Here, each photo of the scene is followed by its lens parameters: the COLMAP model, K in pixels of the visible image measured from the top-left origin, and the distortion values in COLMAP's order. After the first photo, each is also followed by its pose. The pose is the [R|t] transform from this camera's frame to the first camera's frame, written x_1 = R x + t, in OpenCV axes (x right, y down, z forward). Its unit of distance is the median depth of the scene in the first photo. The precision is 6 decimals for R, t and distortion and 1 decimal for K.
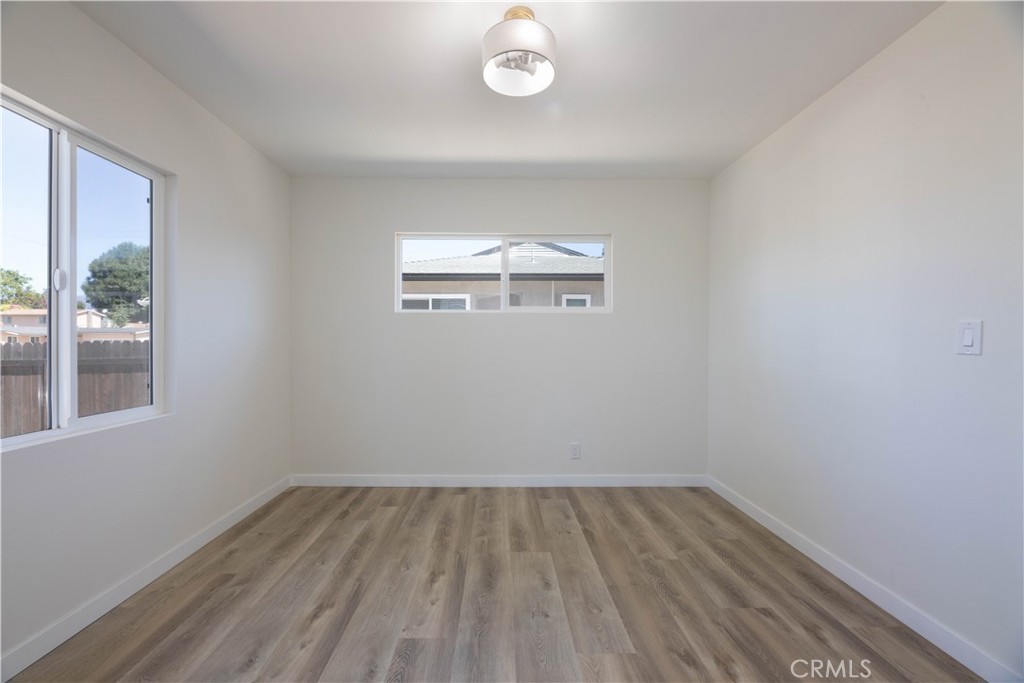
lens RADIAL K [[423.7, 0, 503.3], [0, 423.7, 342.5], [0, 0, 1]] dist [-0.019683, -0.000391]
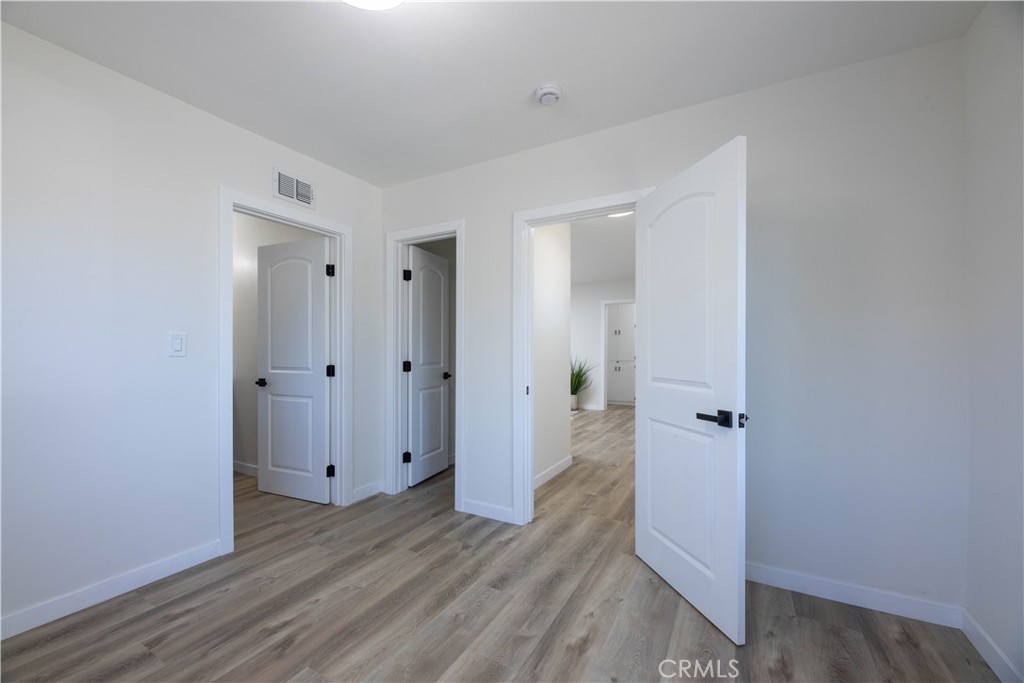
lens RADIAL K [[423.7, 0, 509.7], [0, 423.7, 346.3], [0, 0, 1]] dist [-0.019683, -0.000391]
pose [[-0.877019, 0.000146, 0.480456, -0.528757], [-0.003036, 0.999978, -0.005846, -0.001730], [-0.480447, -0.006585, -0.876999, 1.528012]]
